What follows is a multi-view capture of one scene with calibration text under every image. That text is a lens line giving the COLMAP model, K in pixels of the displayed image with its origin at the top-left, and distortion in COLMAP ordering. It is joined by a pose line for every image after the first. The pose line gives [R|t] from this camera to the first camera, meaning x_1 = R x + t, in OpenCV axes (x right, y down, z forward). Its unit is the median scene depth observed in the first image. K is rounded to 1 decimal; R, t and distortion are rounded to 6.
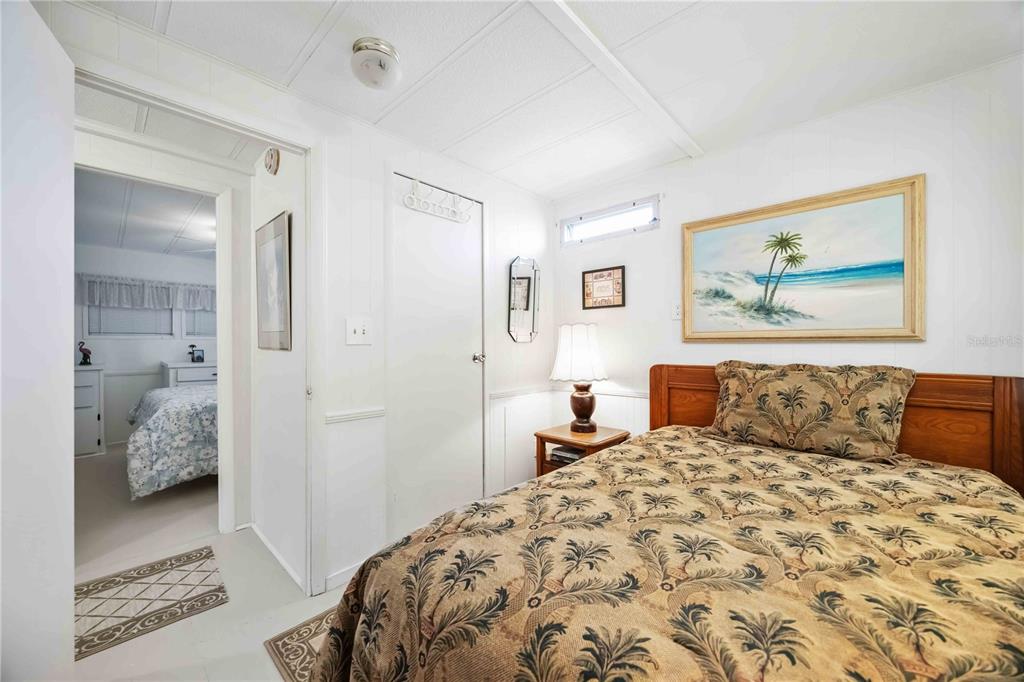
lens RADIAL K [[390.4, 0, 514.8], [0, 390.4, 342.2], [0, 0, 1]] dist [-0.003217, -0.000821]
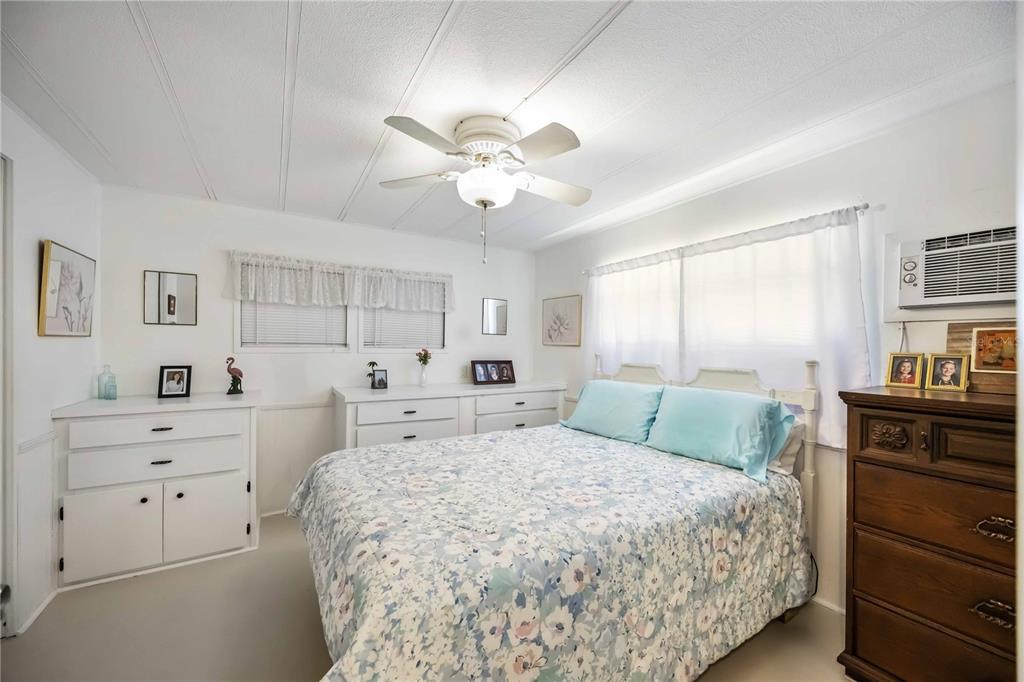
lens RADIAL K [[390.4, 0, 509.5], [0, 390.4, 344.3], [0, 0, 1]] dist [-0.003217, -0.000821]
pose [[0.963554, 0.008756, -0.267372, -0.454178], [-0.010835, 0.999921, -0.006303, -0.021079], [0.267296, 0.008970, 0.963573, 0.455338]]
